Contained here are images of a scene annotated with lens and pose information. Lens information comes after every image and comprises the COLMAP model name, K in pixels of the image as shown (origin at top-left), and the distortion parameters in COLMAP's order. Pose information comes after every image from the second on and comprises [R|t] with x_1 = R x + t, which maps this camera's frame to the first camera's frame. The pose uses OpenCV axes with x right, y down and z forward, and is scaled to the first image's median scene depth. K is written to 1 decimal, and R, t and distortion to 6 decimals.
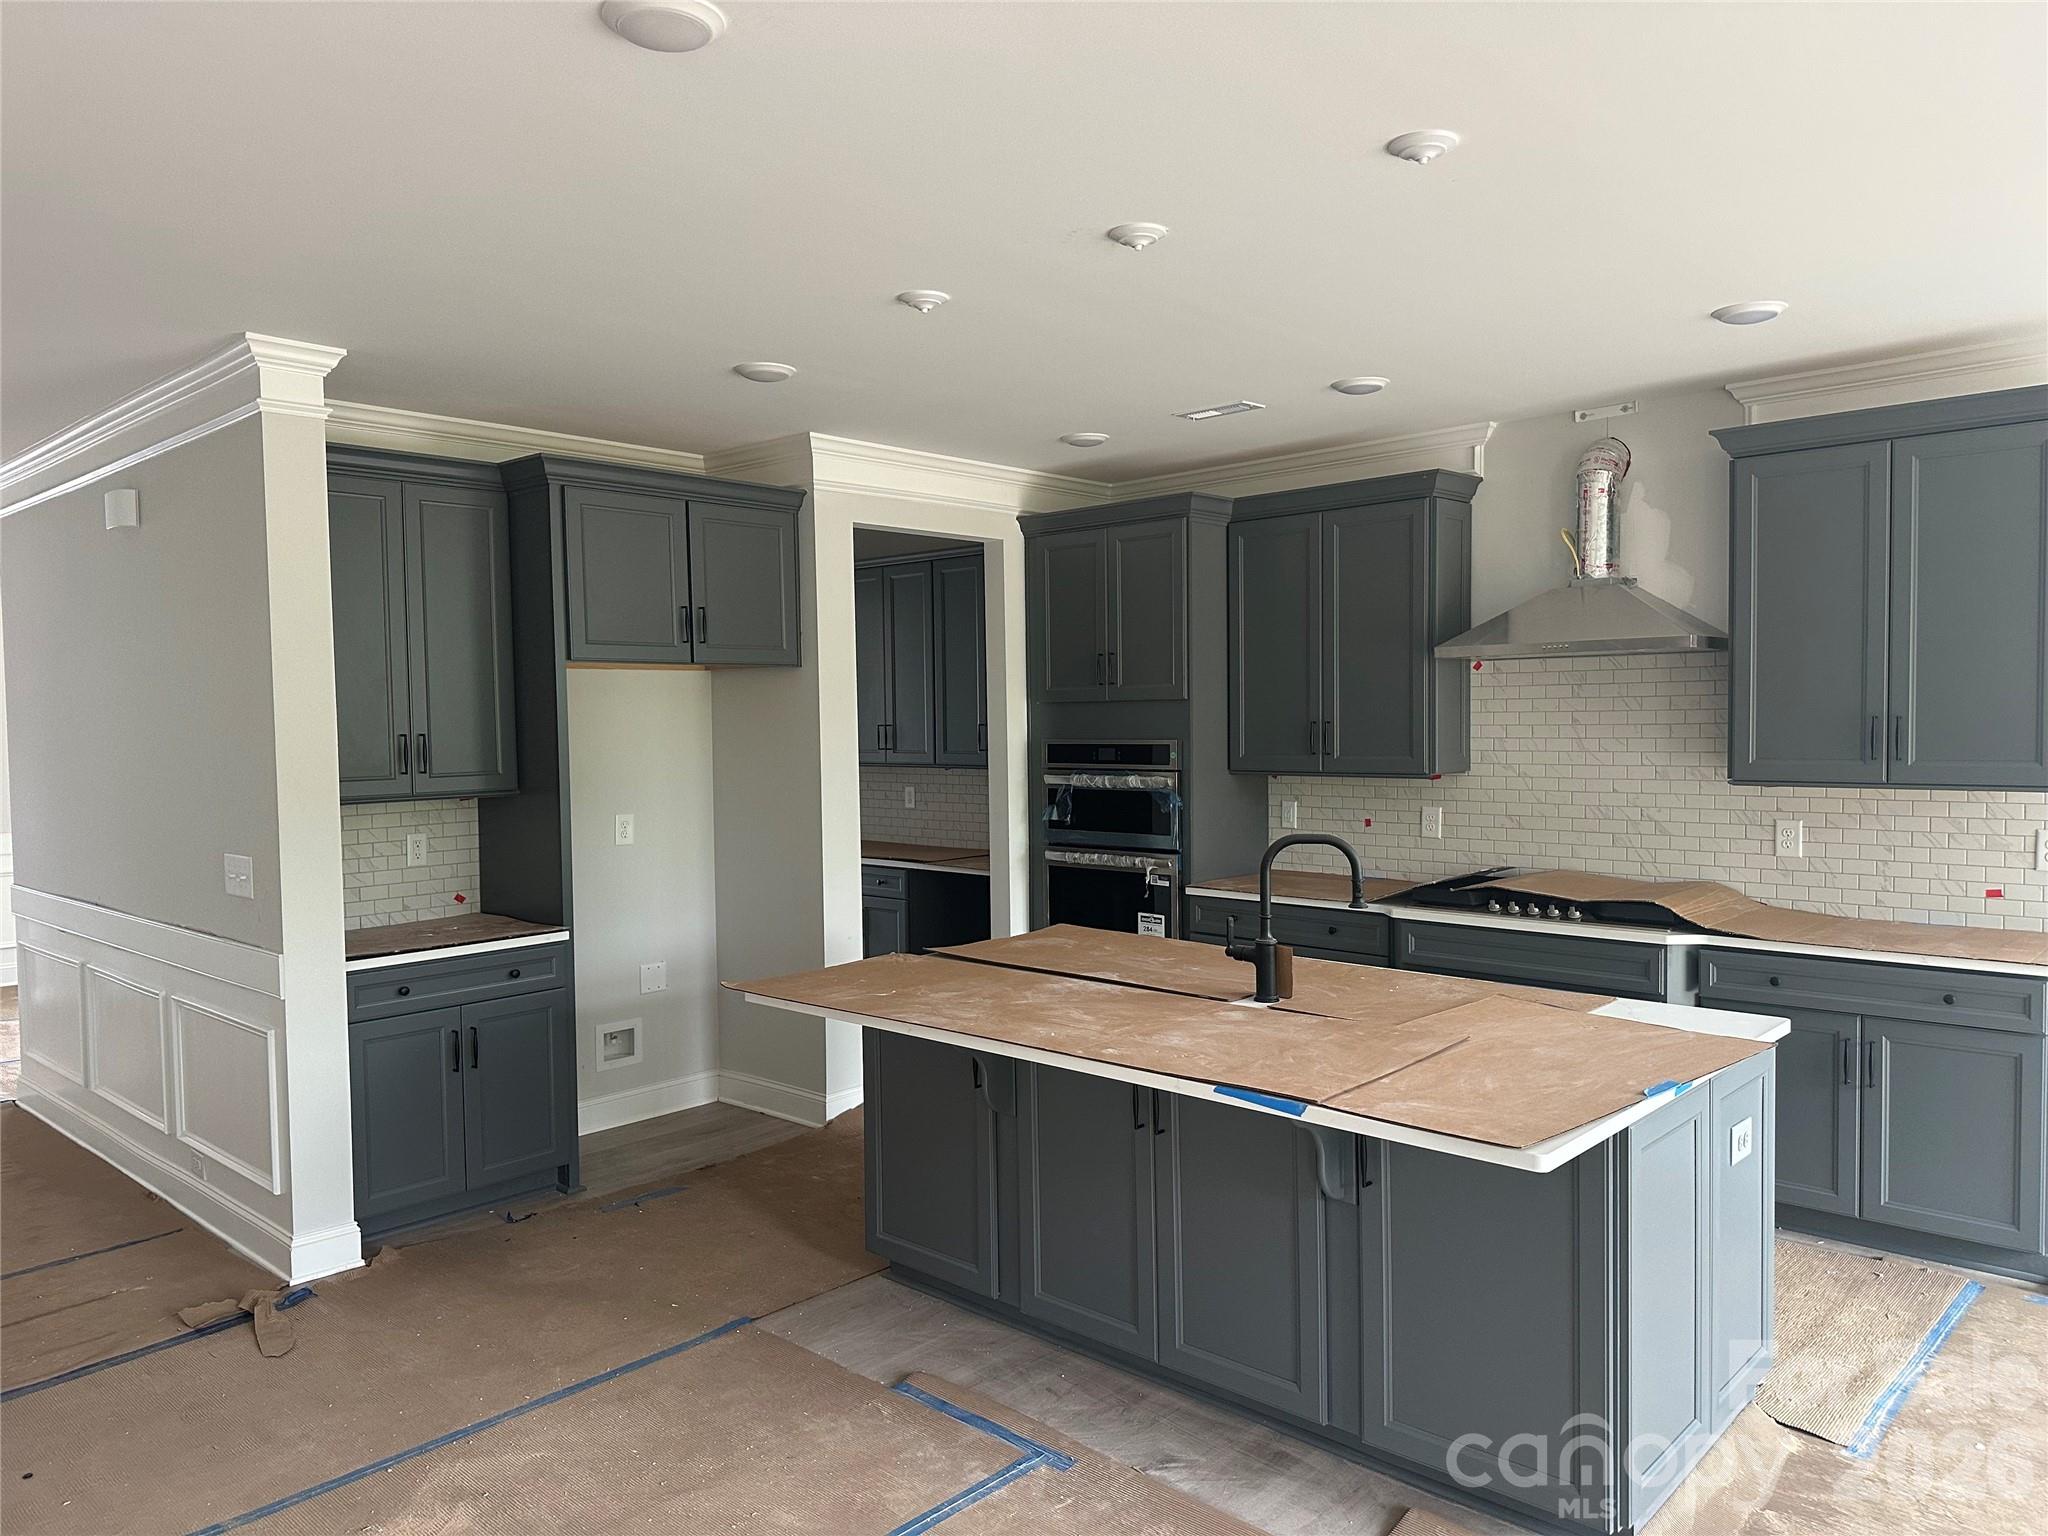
lens RADIAL K [[1438.2, 0, 1013.9], [0, 1438.2, 760.4], [0, 0, 1]] dist [0.034356, -0.026613]
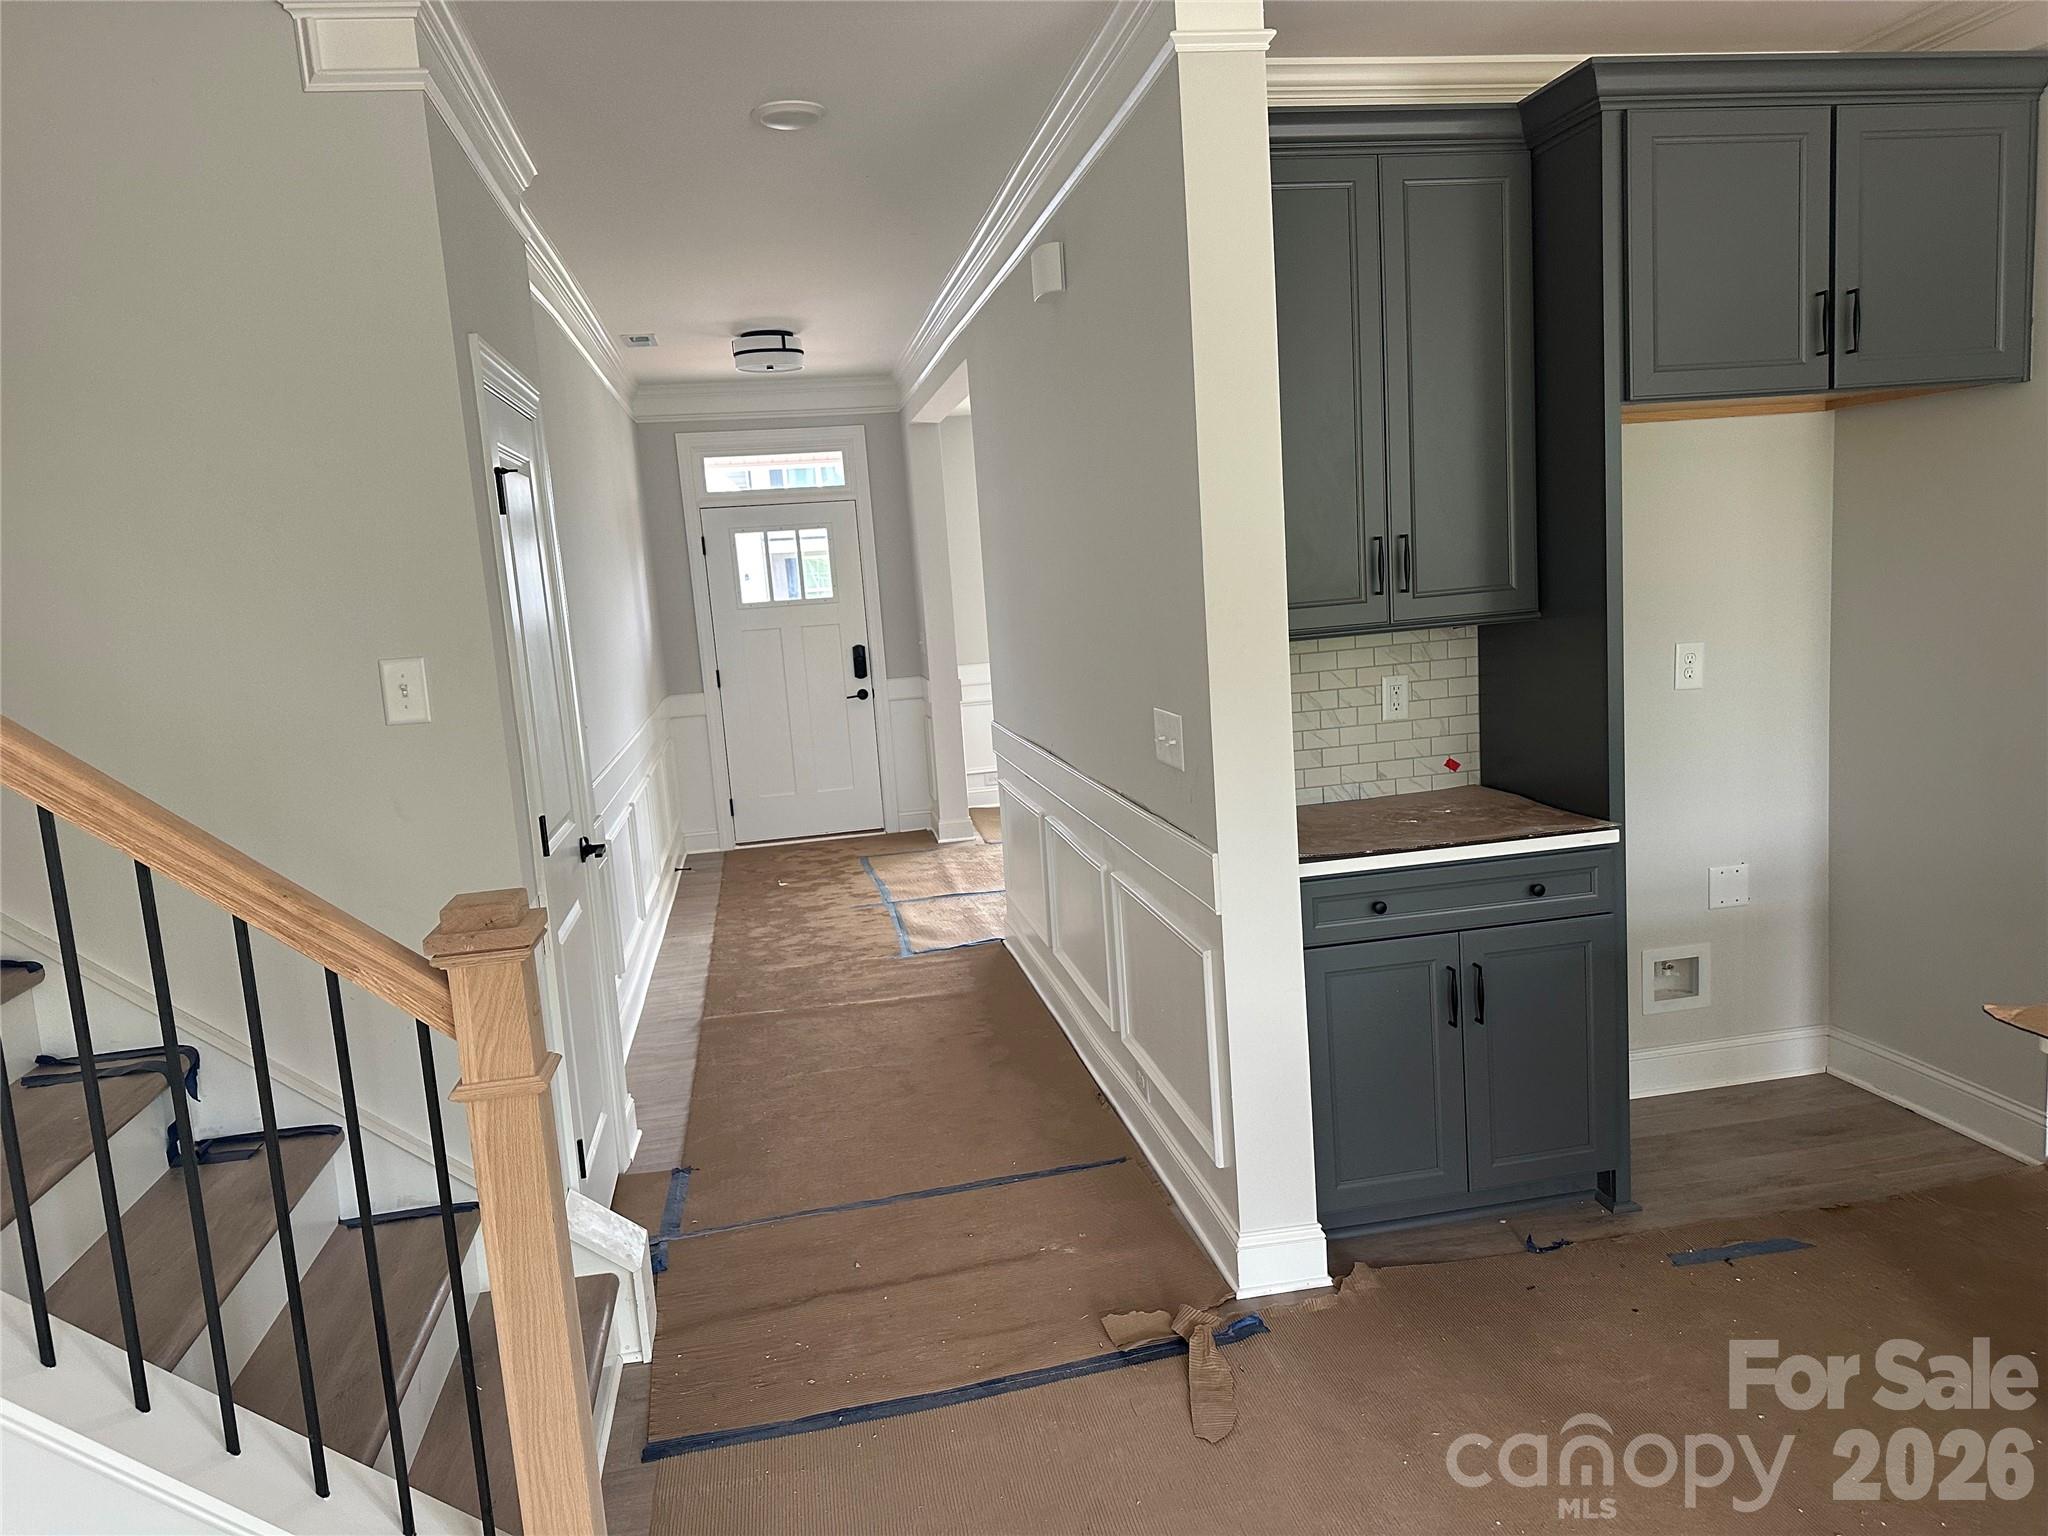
lens RADIAL K [[1438.2, 0, 1009.6], [0, 1438.2, 760.6], [0, 0, 1]] dist [0.034356, -0.026613]
pose [[0.796863, 0.044449, -0.602522, -0.138020], [0.033187, 0.992564, 0.117115, 0.002207], [0.603247, -0.113321, 0.789463, 0.327785]]
